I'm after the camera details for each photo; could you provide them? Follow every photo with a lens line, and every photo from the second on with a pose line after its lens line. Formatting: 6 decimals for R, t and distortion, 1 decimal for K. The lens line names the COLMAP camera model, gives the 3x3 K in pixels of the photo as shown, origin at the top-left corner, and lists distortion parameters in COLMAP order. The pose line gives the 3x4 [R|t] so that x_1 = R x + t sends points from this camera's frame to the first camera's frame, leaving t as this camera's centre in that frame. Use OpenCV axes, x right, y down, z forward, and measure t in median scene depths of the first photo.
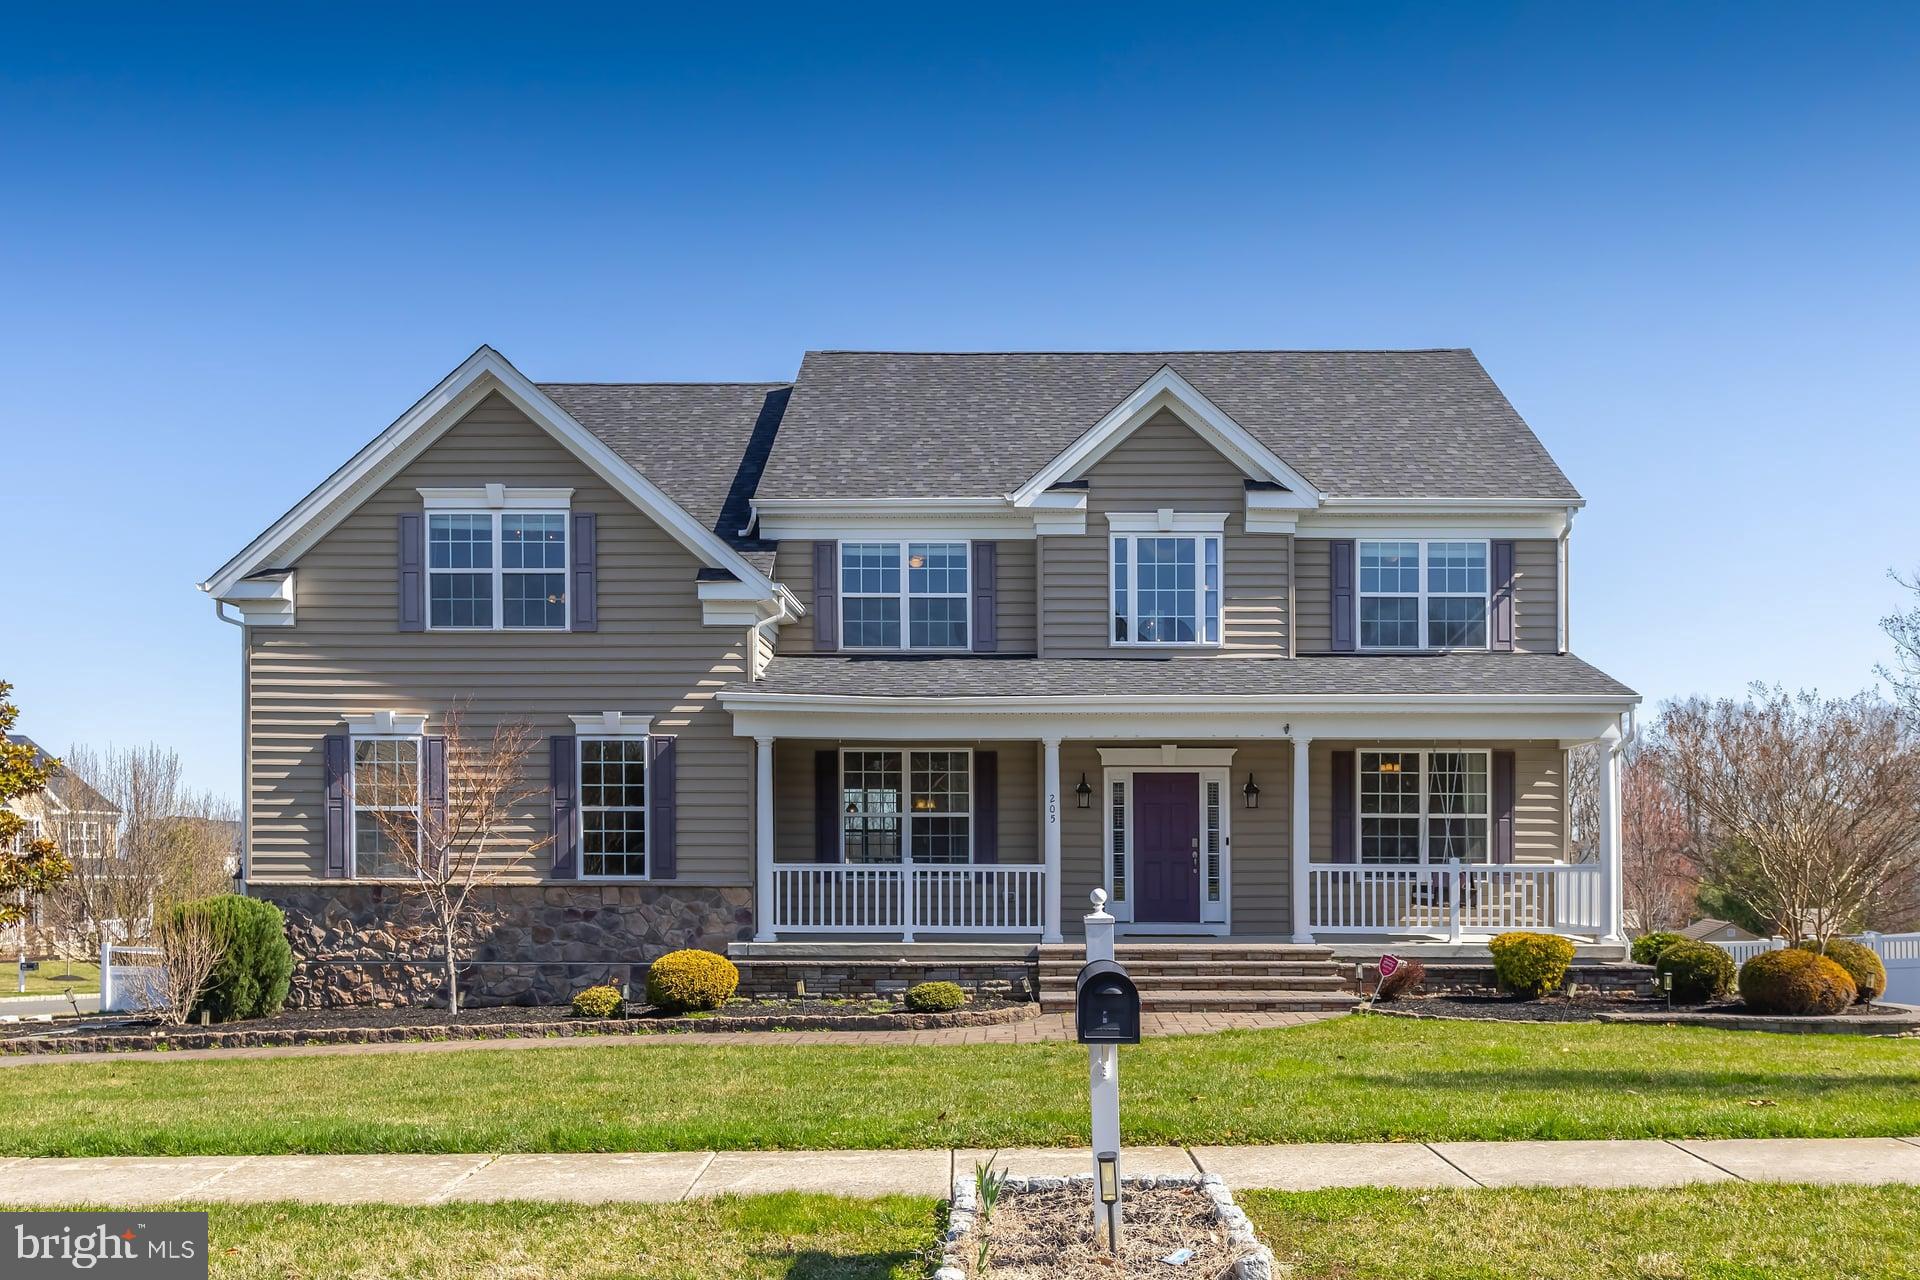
lens RADIAL K [[1652.3, 0, 963.7], [0, 1652.3, 796.8], [0, 0, 1]] dist [0.011118, 0.002781]
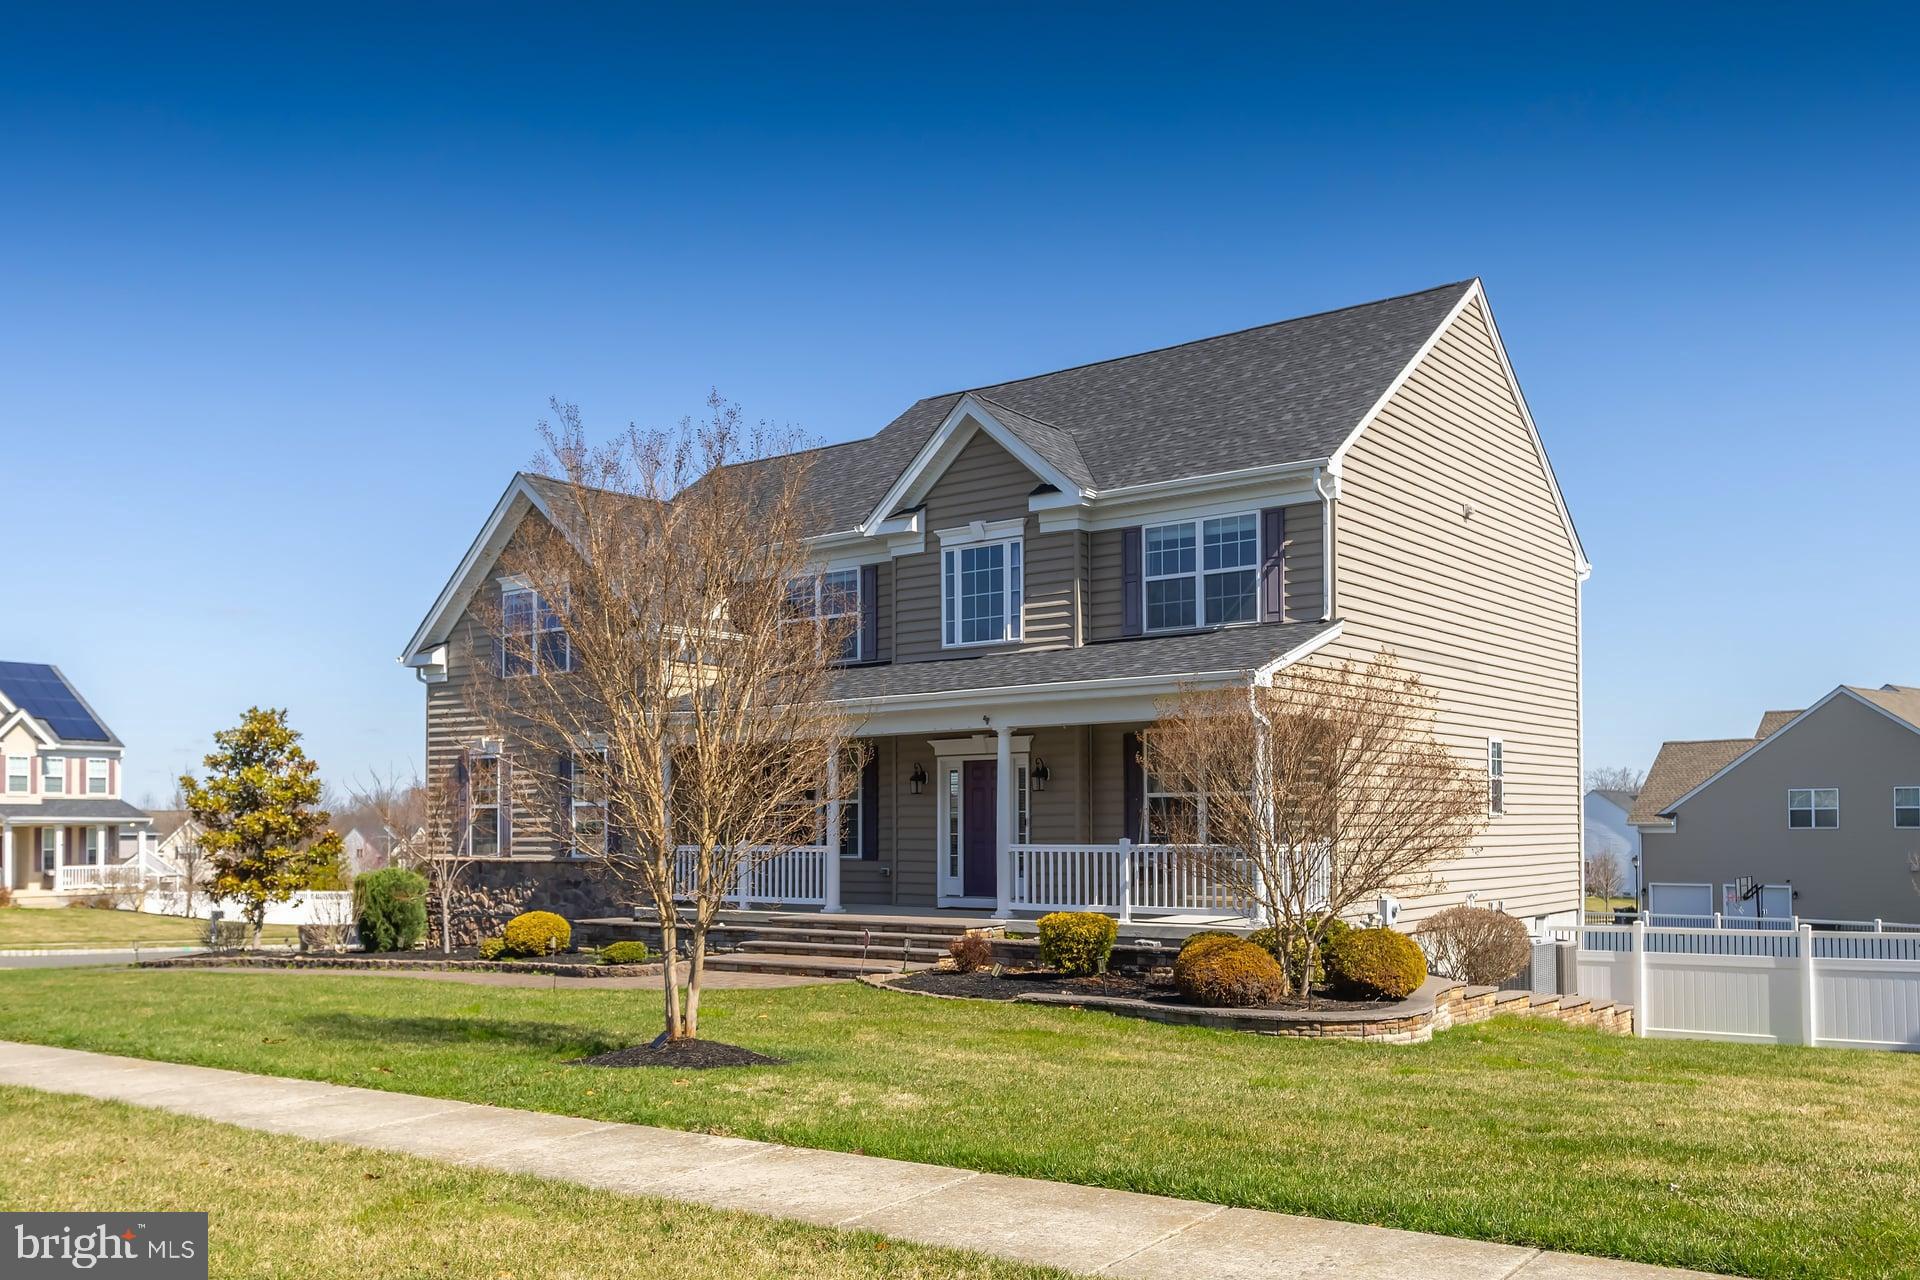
lens RADIAL K [[1584.0, 0, 963.7], [0, 1584.0, 718.9], [0, 0, 1]] dist [0.001295, 0.001195]
pose [[0.801526, -0.049799, -0.595882, 0.740626], [0.032550, 0.998682, -0.039678, -0.000770], [0.597073, 0.012407, 0.802091, 0.149019]]
